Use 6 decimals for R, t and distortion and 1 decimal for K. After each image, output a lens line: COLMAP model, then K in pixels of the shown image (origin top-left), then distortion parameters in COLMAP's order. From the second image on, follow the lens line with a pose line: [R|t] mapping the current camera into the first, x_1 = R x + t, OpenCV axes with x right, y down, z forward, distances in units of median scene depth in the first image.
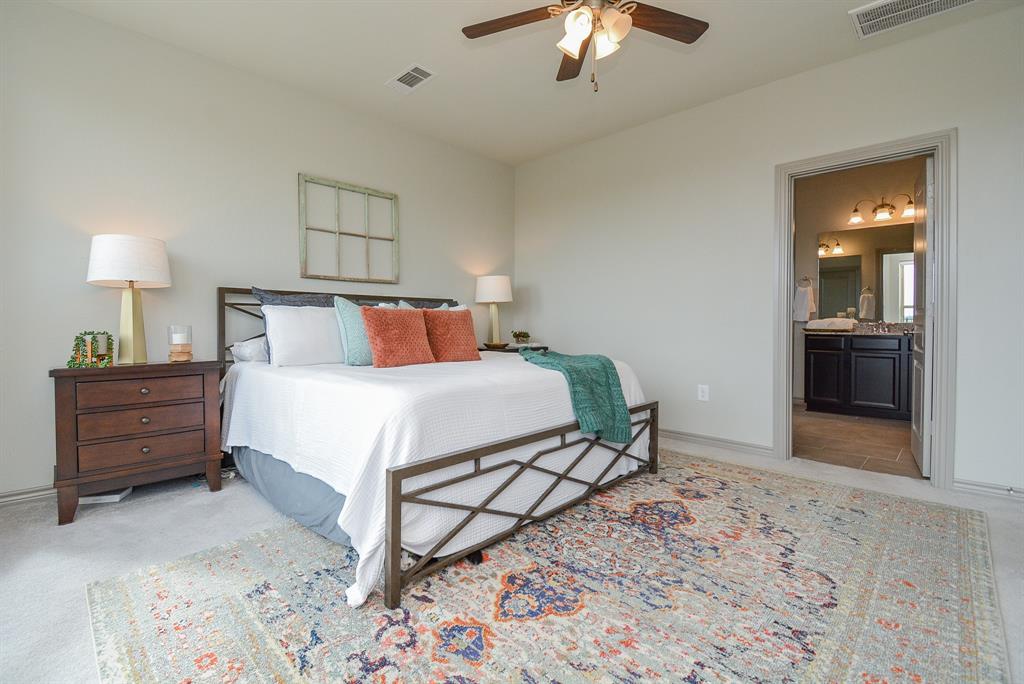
lens RADIAL K [[455.7, 0, 503.3], [0, 455.7, 340.2], [0, 0, 1]] dist [0.008734, -0.007277]
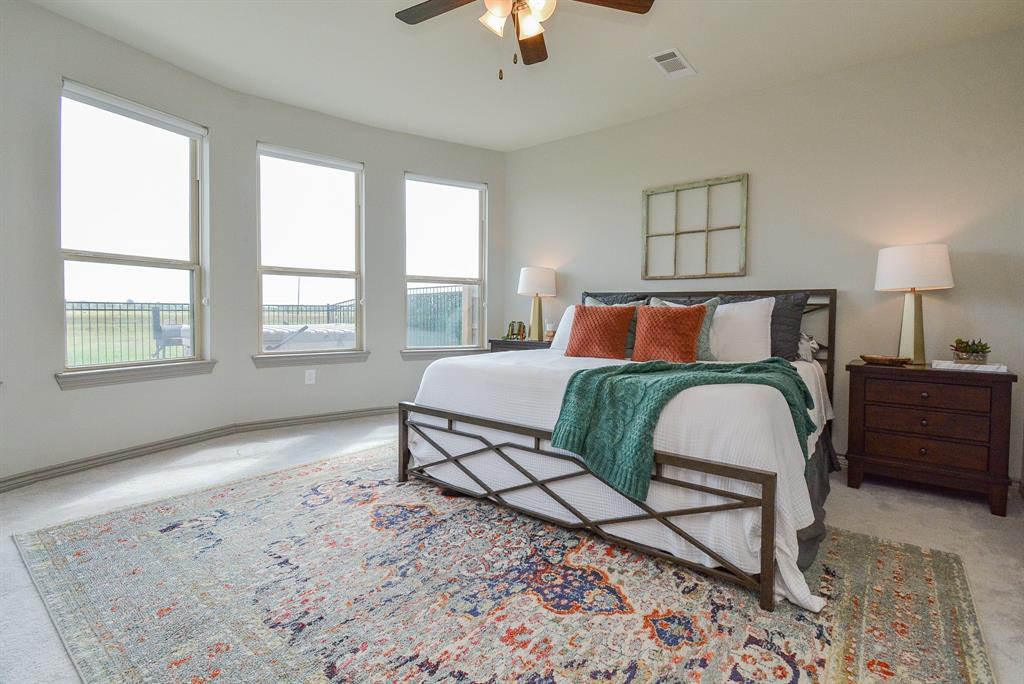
lens RADIAL K [[455.7, 0, 510.2], [0, 455.7, 334.8], [0, 0, 1]] dist [0.008734, -0.007277]
pose [[0.138873, 0.047714, -0.989160, 1.053521], [-0.051713, 0.997825, 0.040872, -0.043069], [0.988959, 0.045476, 0.141038, 0.805321]]
